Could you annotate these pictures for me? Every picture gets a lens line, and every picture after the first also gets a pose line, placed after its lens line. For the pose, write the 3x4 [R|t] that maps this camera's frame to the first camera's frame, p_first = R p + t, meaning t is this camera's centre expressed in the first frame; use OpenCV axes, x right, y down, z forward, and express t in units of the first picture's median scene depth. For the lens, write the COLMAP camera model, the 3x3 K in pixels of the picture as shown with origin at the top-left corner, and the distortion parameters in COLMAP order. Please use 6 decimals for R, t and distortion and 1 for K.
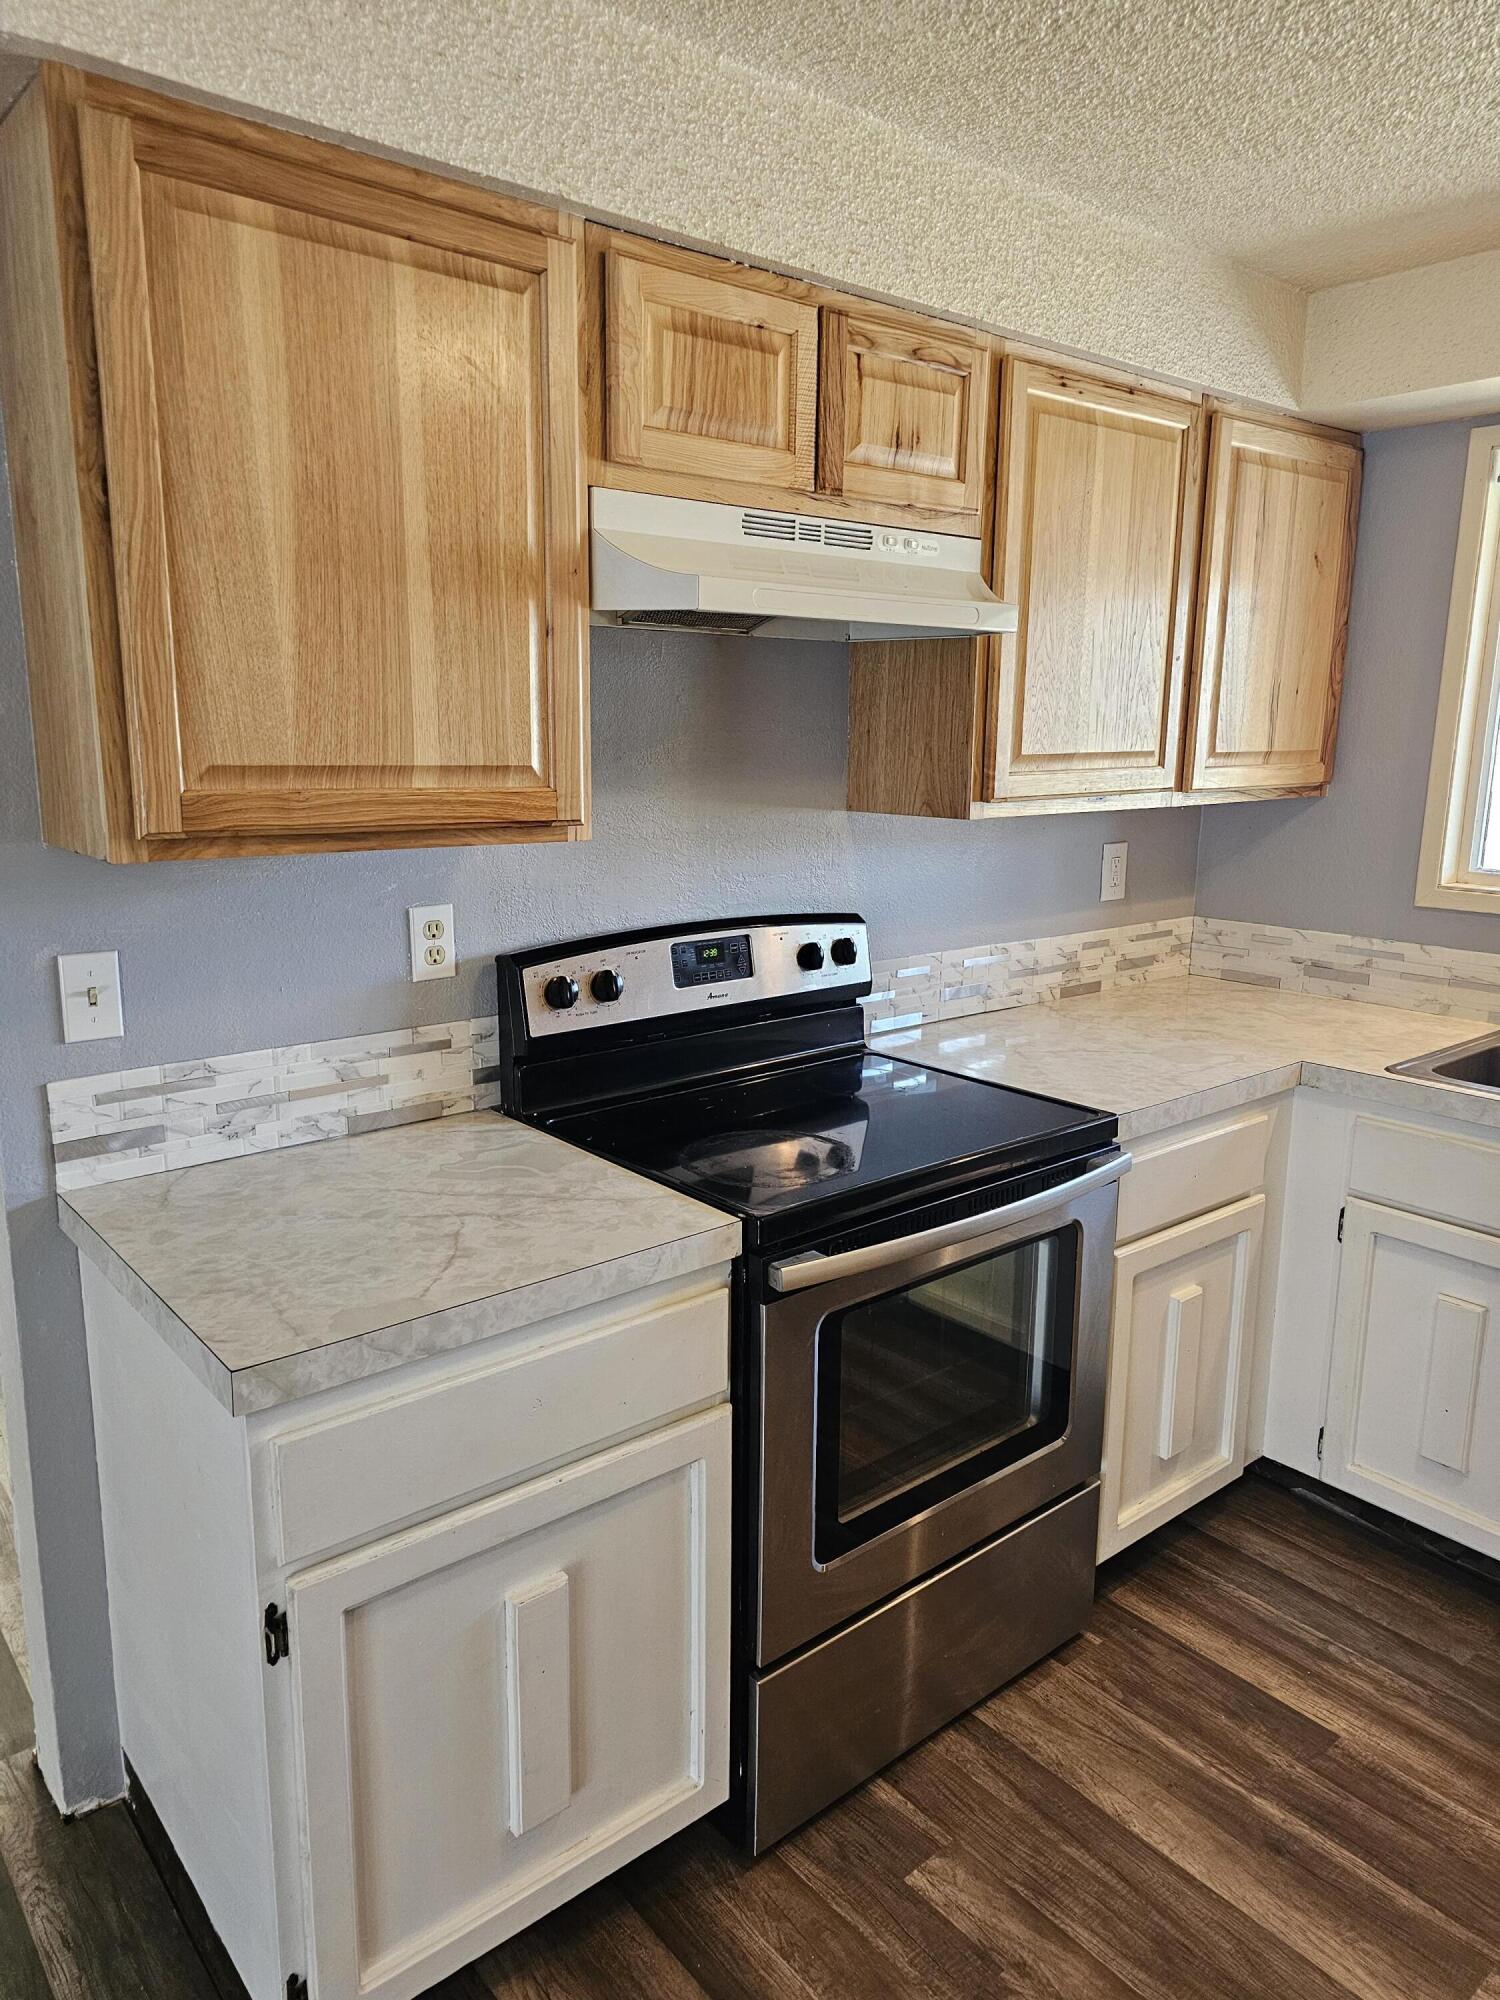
lens RADIAL K [[1364.2, 0, 750.0], [0, 1364.2, 1000.0], [0, 0, 1]] dist [0.042434, -0.006305]
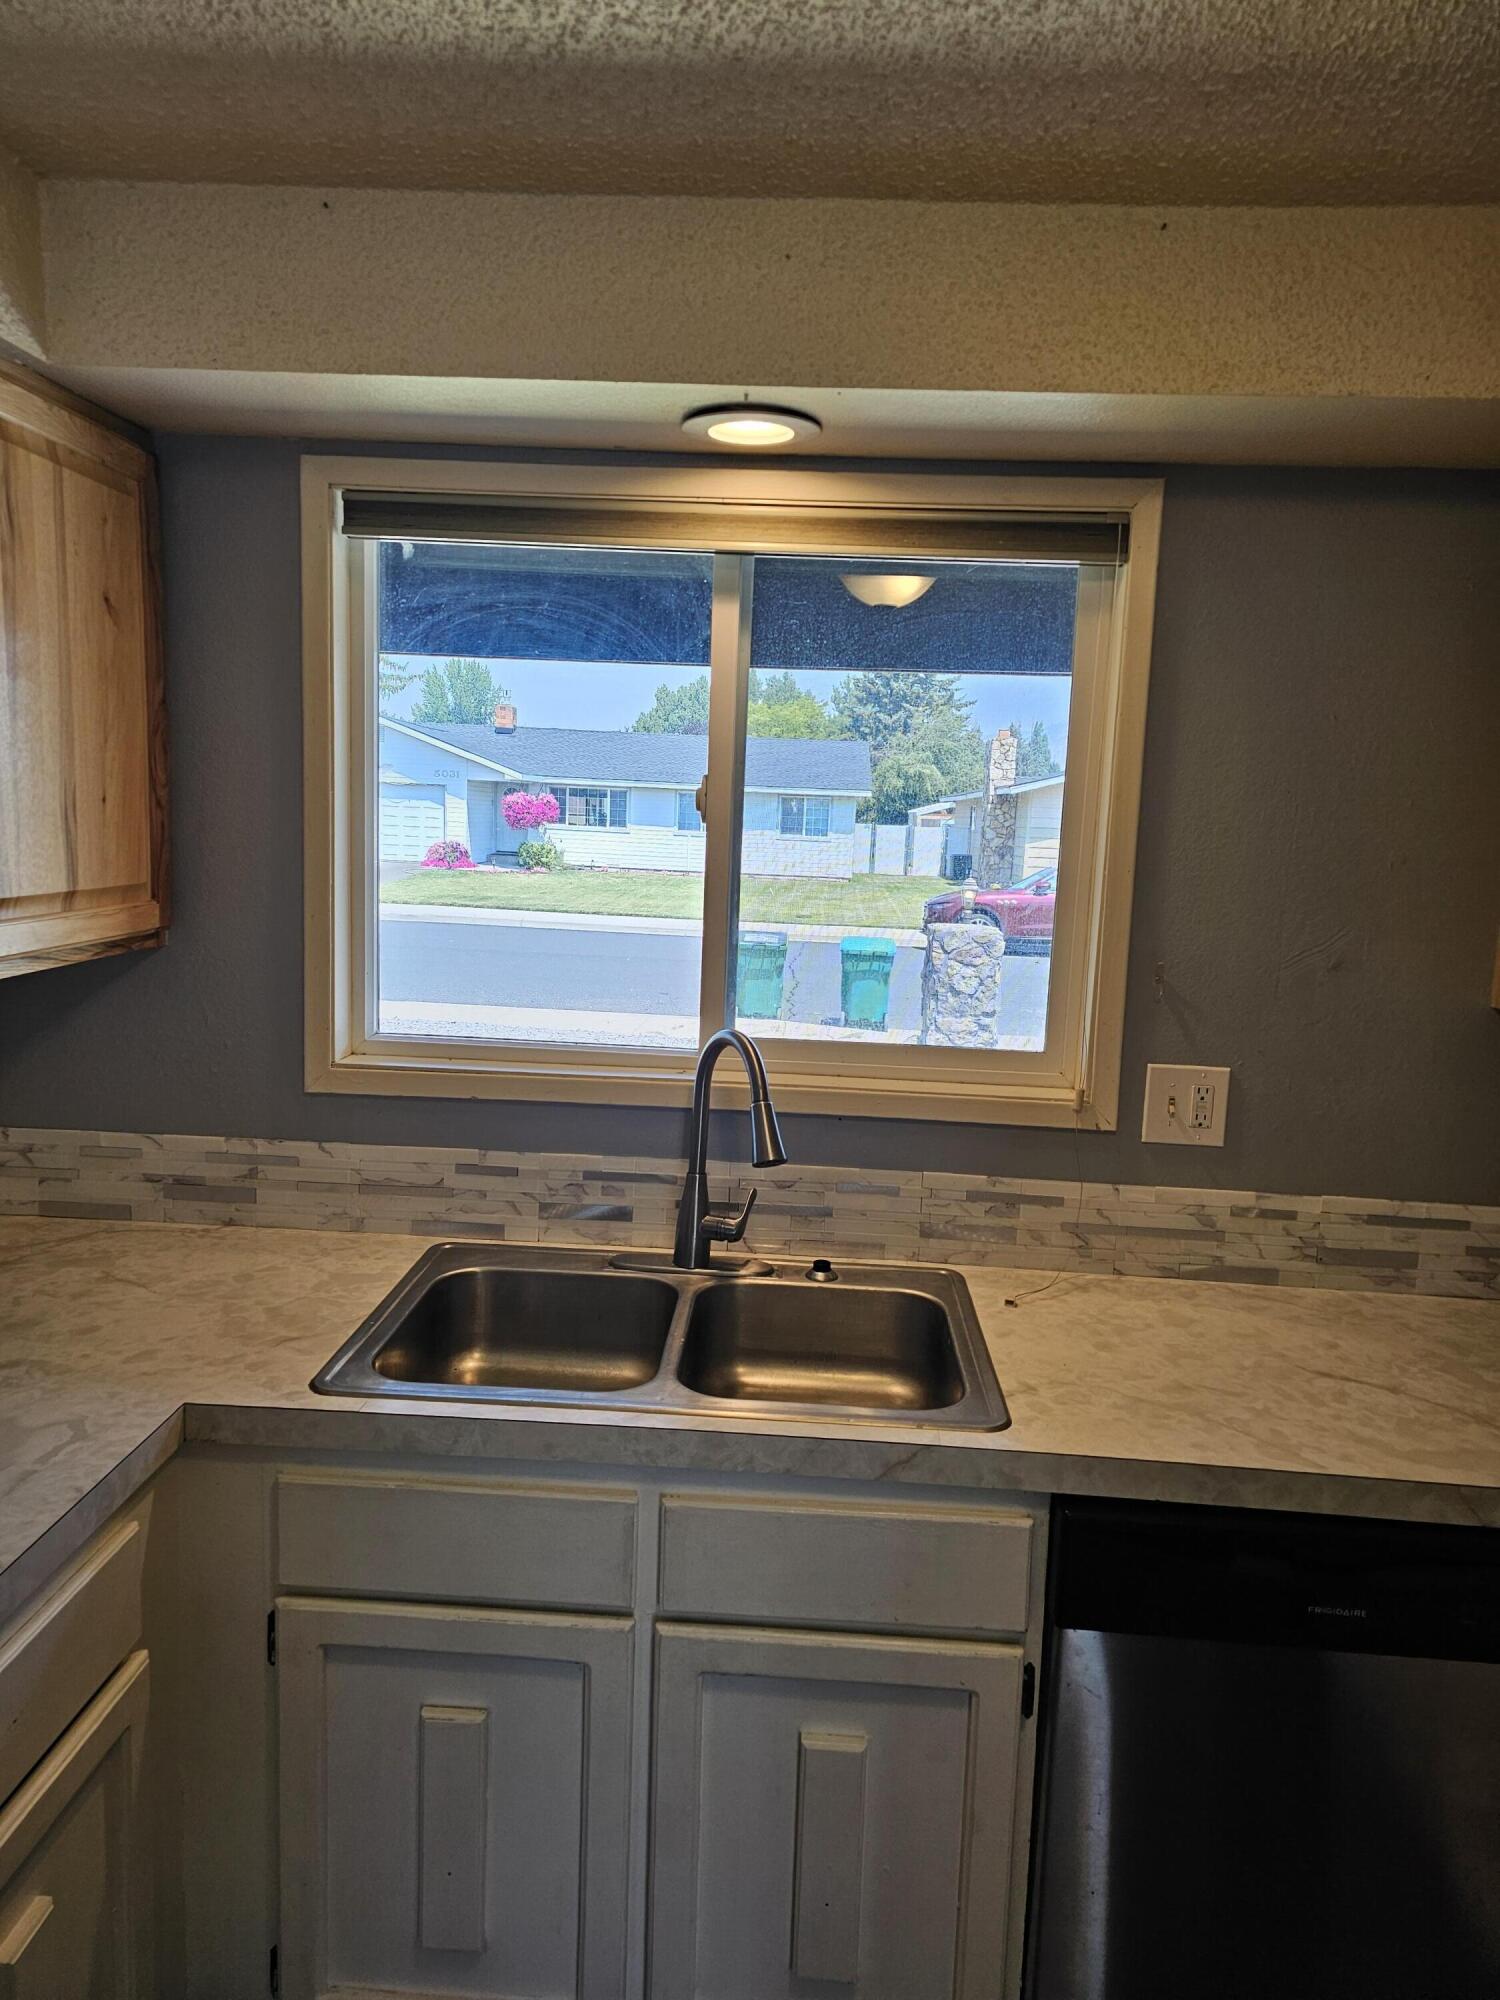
lens RADIAL K [[1333.8, 0, 750.0], [0, 1333.8, 1000.0], [0, 0, 1]] dist [0.023358, -0.004937]
pose [[0.687205, -0.085412, 0.721425, 0.144516], [0.113261, 0.993518, 0.009737, -0.104528], [-0.717580, 0.075018, 0.692424, 0.355035]]
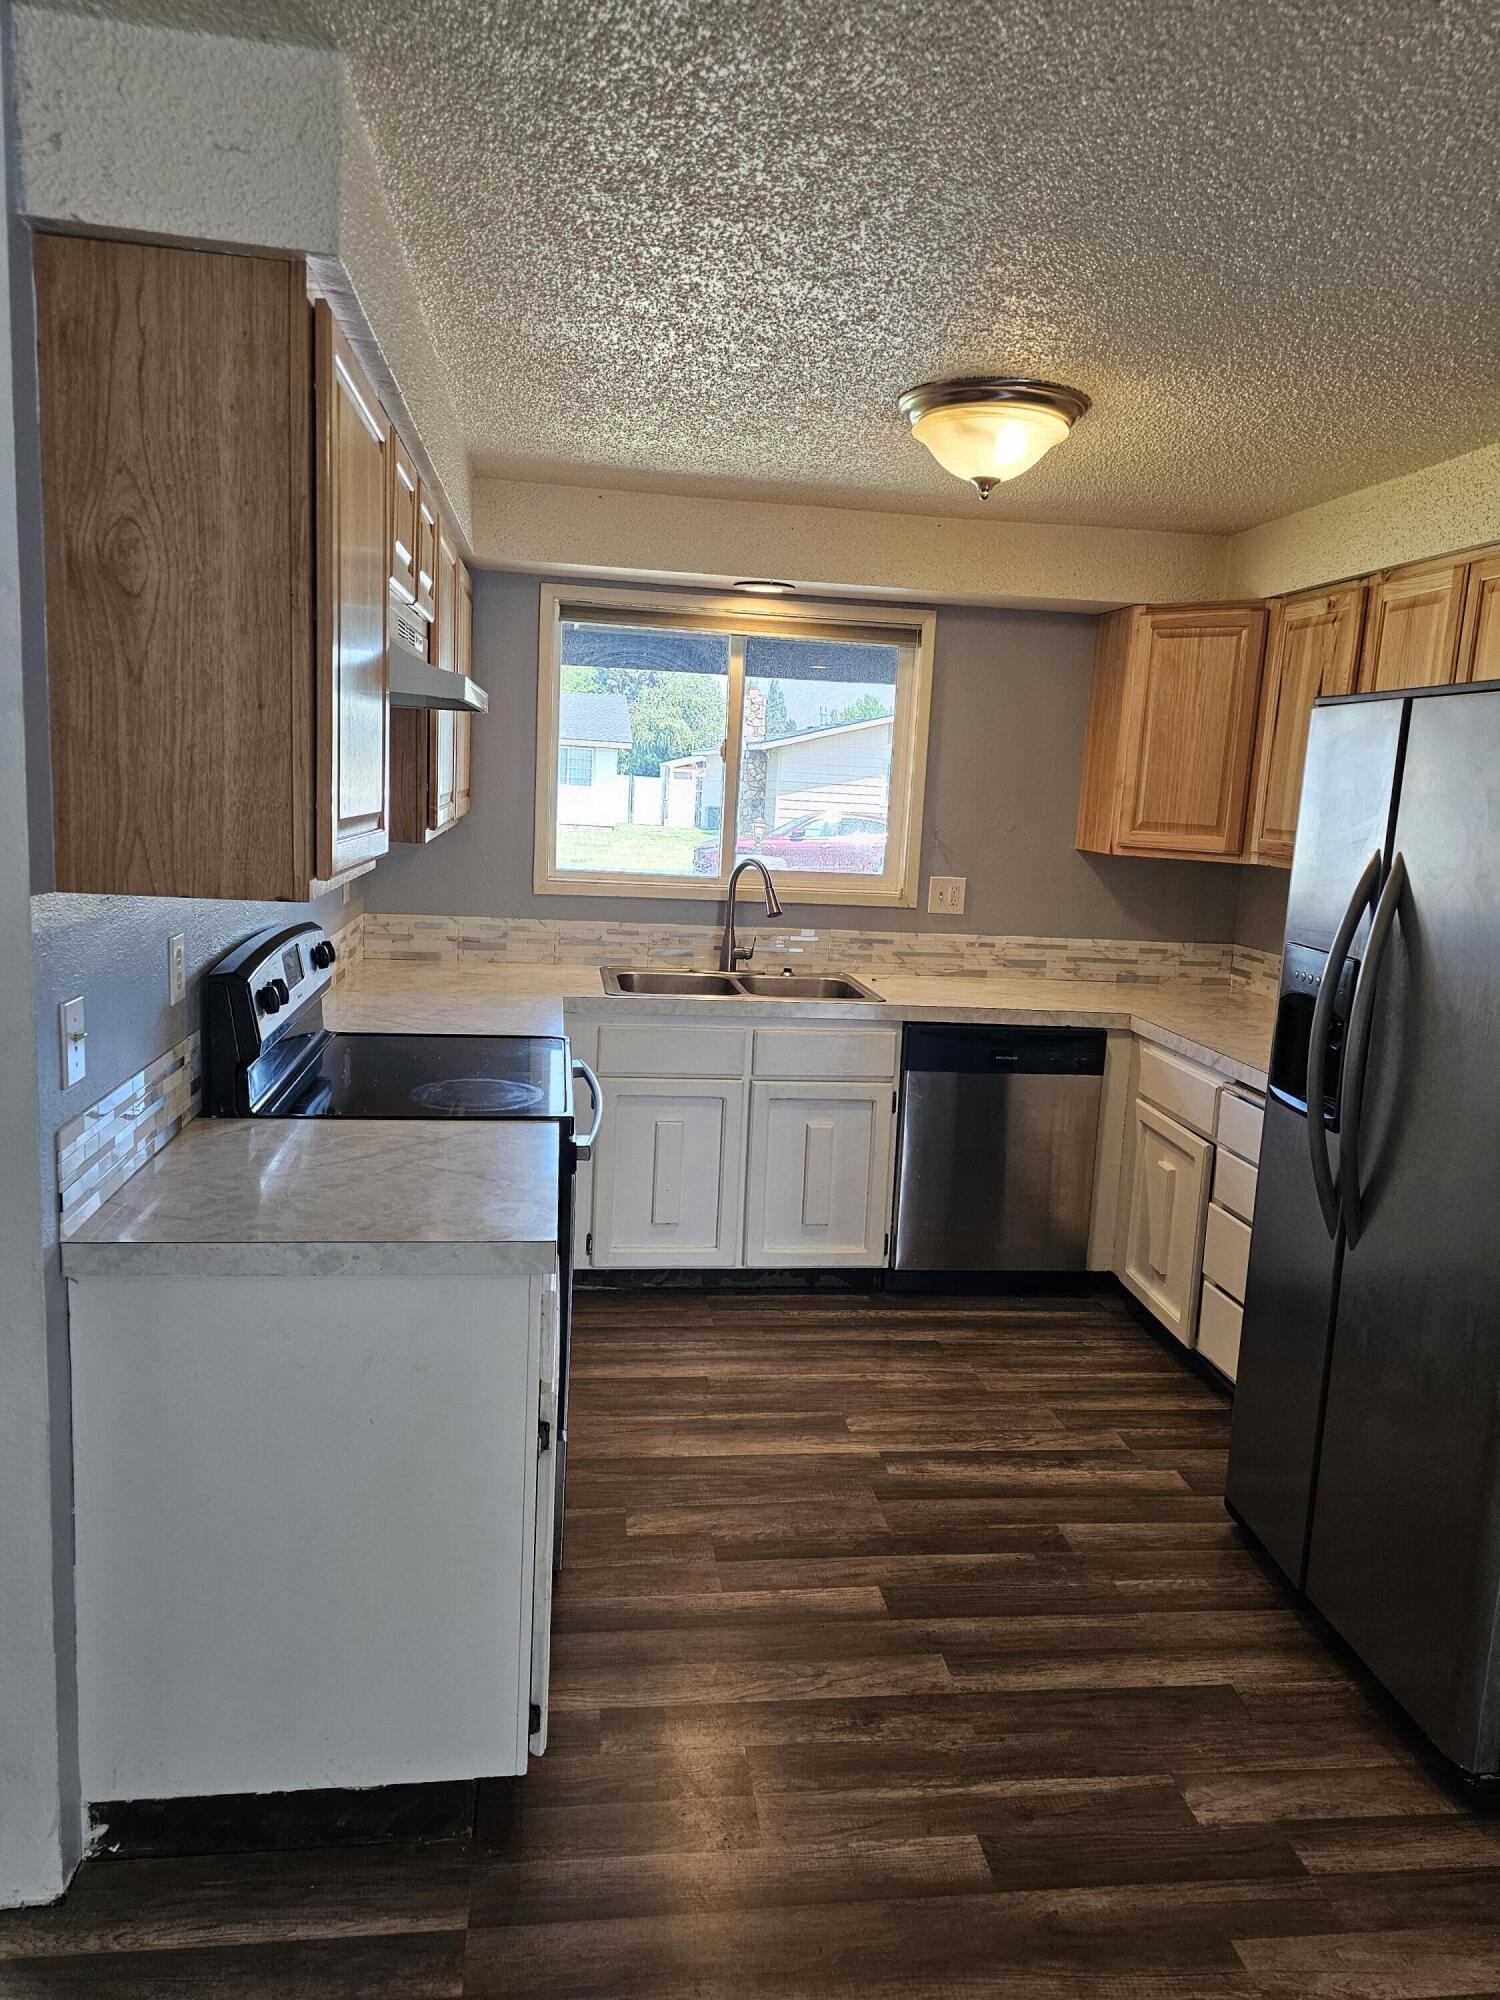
lens RADIAL K [[1326.3, 0, 750.0], [0, 1326.3, 1000.0], [0, 0, 1]] dist [0.069283, -0.001158]
pose [[0.536862, -0.123659, 0.834558, -0.656820], [0.123854, 0.990034, 0.067022, -0.023690], [-0.834530, 0.067382, 0.546827, 0.022452]]
